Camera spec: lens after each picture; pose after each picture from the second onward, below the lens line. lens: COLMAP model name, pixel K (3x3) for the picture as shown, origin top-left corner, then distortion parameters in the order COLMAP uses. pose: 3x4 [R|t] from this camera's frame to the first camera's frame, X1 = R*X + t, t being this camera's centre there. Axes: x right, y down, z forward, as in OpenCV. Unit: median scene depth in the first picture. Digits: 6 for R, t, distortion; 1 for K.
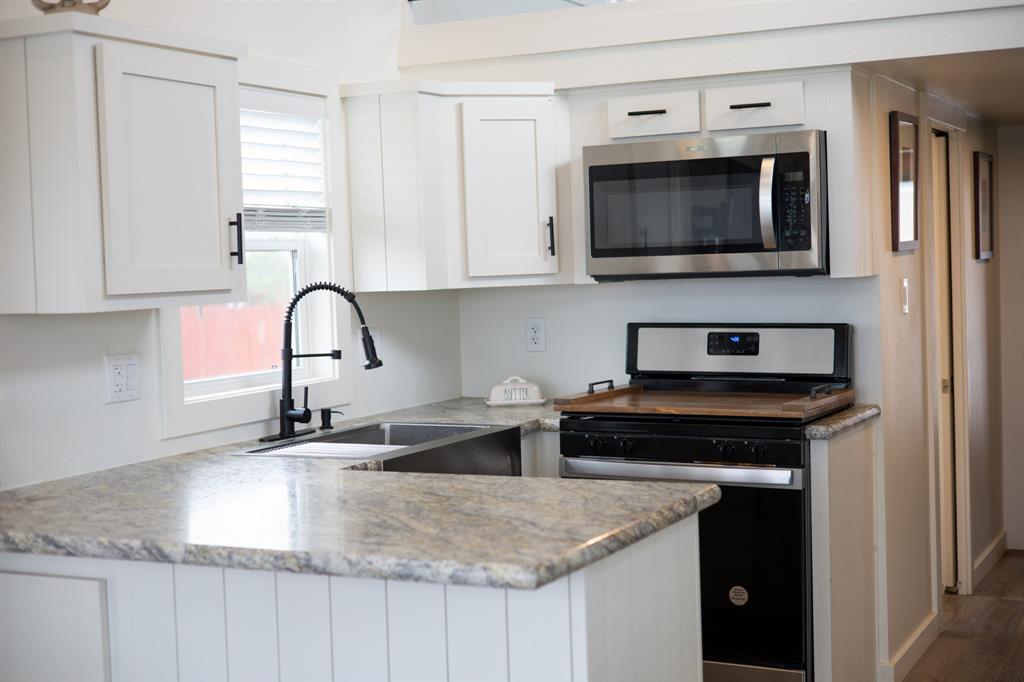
lens RADIAL K [[1429.4, 0, 506.9], [0, 1429.4, 327.2], [0, 0, 1]] dist [0.020209, -0.100979]
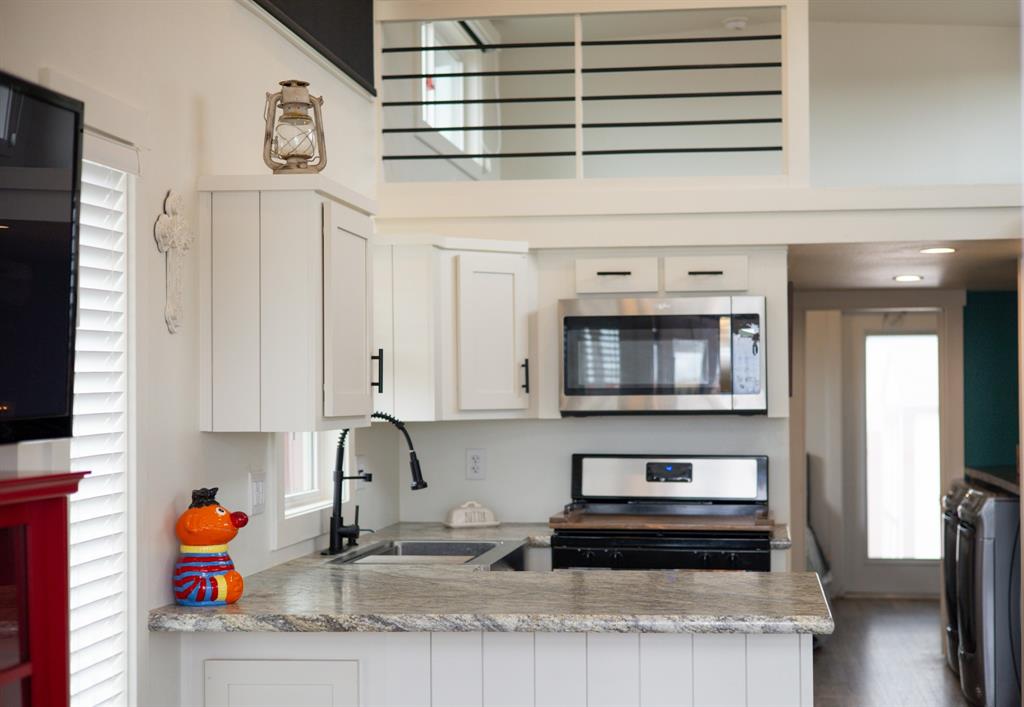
lens RADIAL K [[1558.9, 0, 532.1], [0, 1558.9, 353.9], [0, 0, 1]] dist [0.014400, 0.046179]
pose [[0.942473, 0.034533, 0.332494, -0.409699], [-0.008039, 0.996703, -0.080732, 0.020580], [-0.334186, 0.073415, 0.939644, -0.183935]]
